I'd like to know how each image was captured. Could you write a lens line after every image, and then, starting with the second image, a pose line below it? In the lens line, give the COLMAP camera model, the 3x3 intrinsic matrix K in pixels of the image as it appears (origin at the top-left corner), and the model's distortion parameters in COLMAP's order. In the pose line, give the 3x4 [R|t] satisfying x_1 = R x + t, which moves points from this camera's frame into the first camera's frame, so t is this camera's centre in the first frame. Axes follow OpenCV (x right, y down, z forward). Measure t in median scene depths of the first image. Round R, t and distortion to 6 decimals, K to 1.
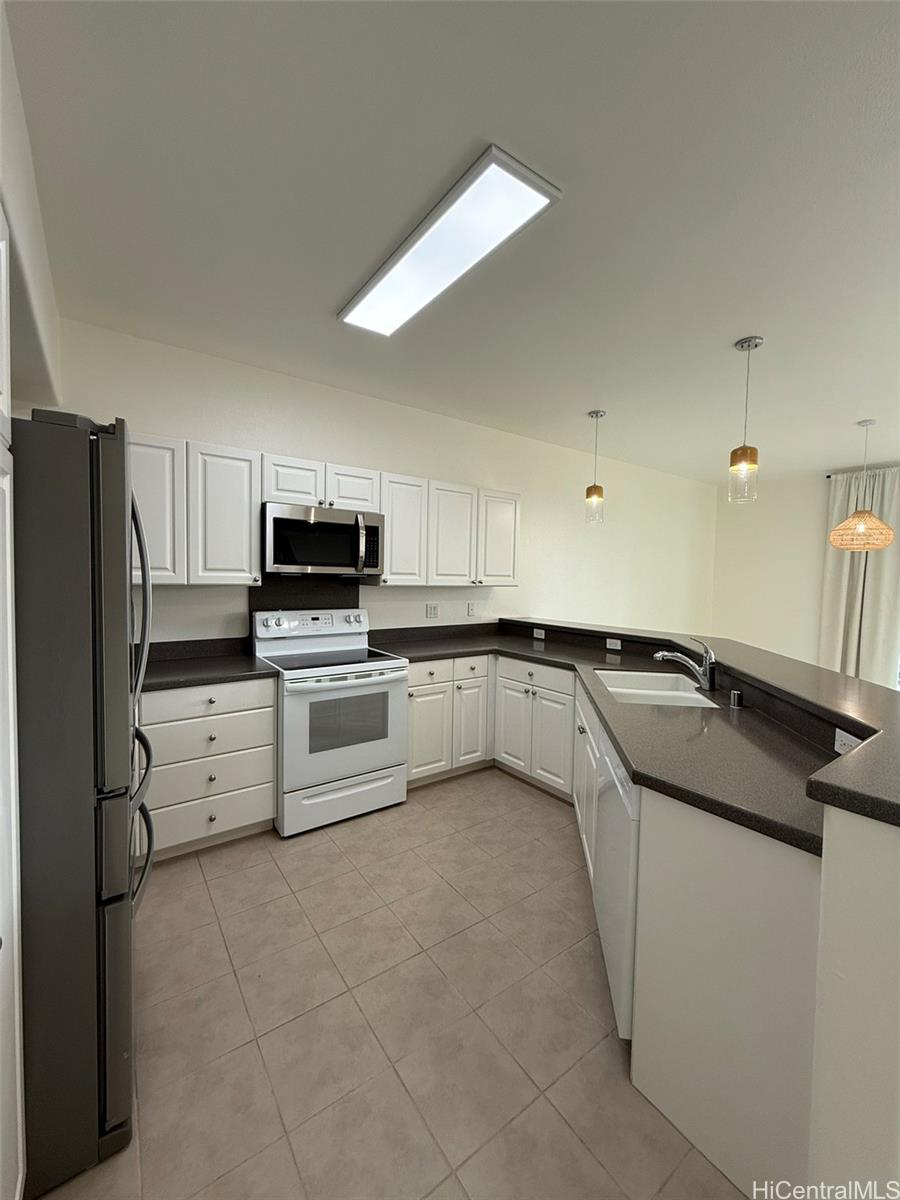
lens RADIAL K [[478.1, 0, 451.7], [0, 478.1, 595.3], [0, 0, 1]] dist [-0.001184, -0.000039]
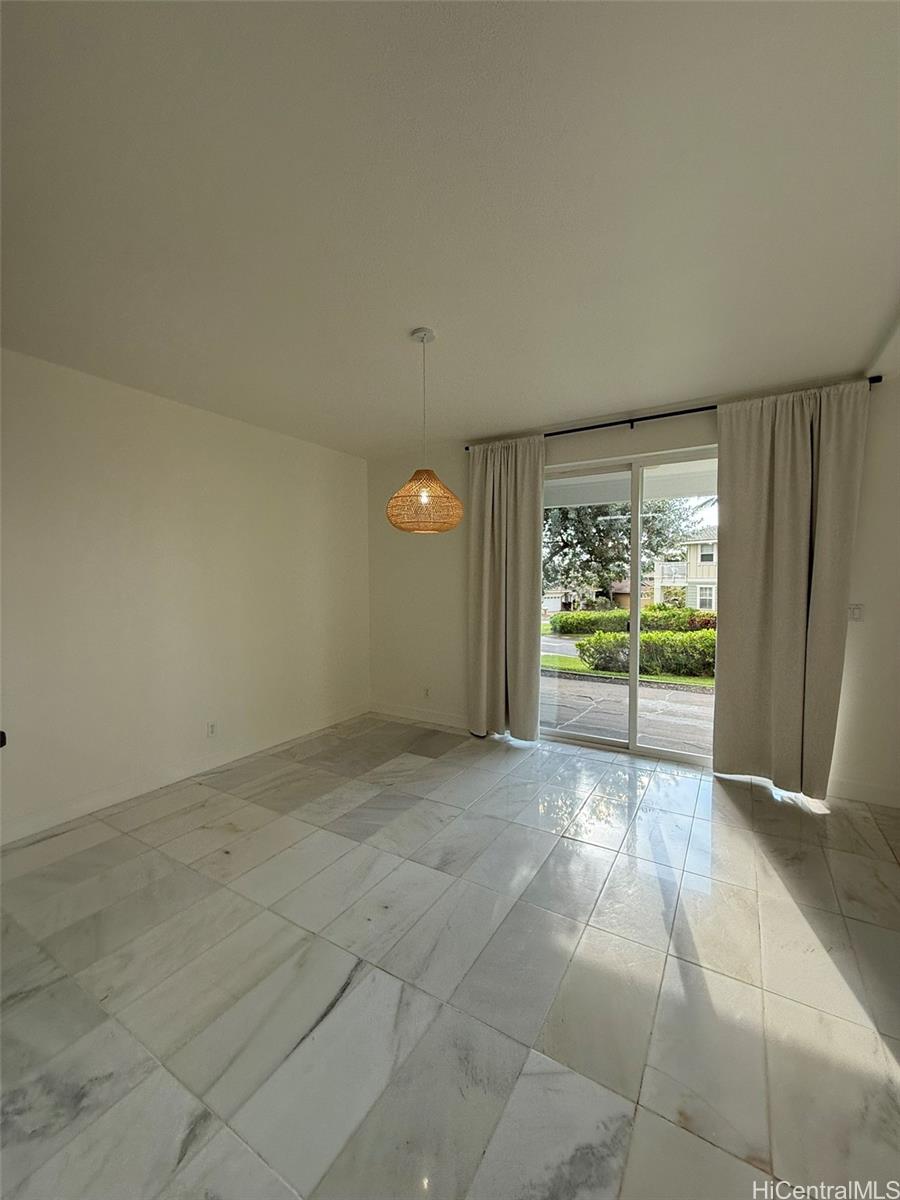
lens RADIAL K [[478.1, 0, 451.7], [0, 478.1, 595.3], [0, 0, 1]] dist [-0.001184, -0.000039]
pose [[0.921782, -0.045104, 0.385075, 0.634059], [0.045223, 0.998939, 0.008752, -0.013144], [-0.385061, 0.009347, 0.922844, 0.384605]]
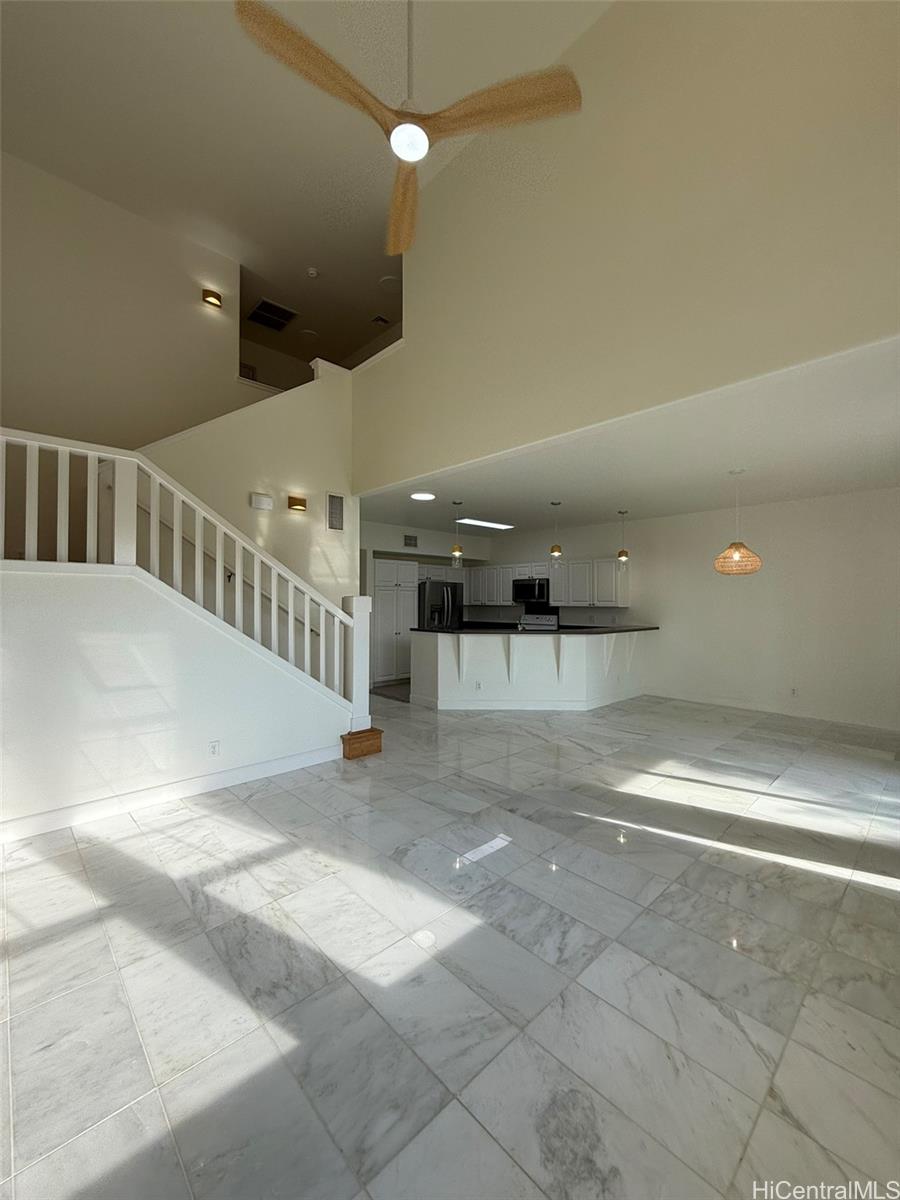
lens RADIAL K [[478.1, 0, 451.7], [0, 478.1, 595.3], [0, 0, 1]] dist [-0.001184, -0.000039]
pose [[0.124046, -0.031439, -0.991778, 1.975554], [-0.039596, 0.998545, -0.036606, 0.031530], [0.991486, 0.043812, 0.122620, 0.132575]]
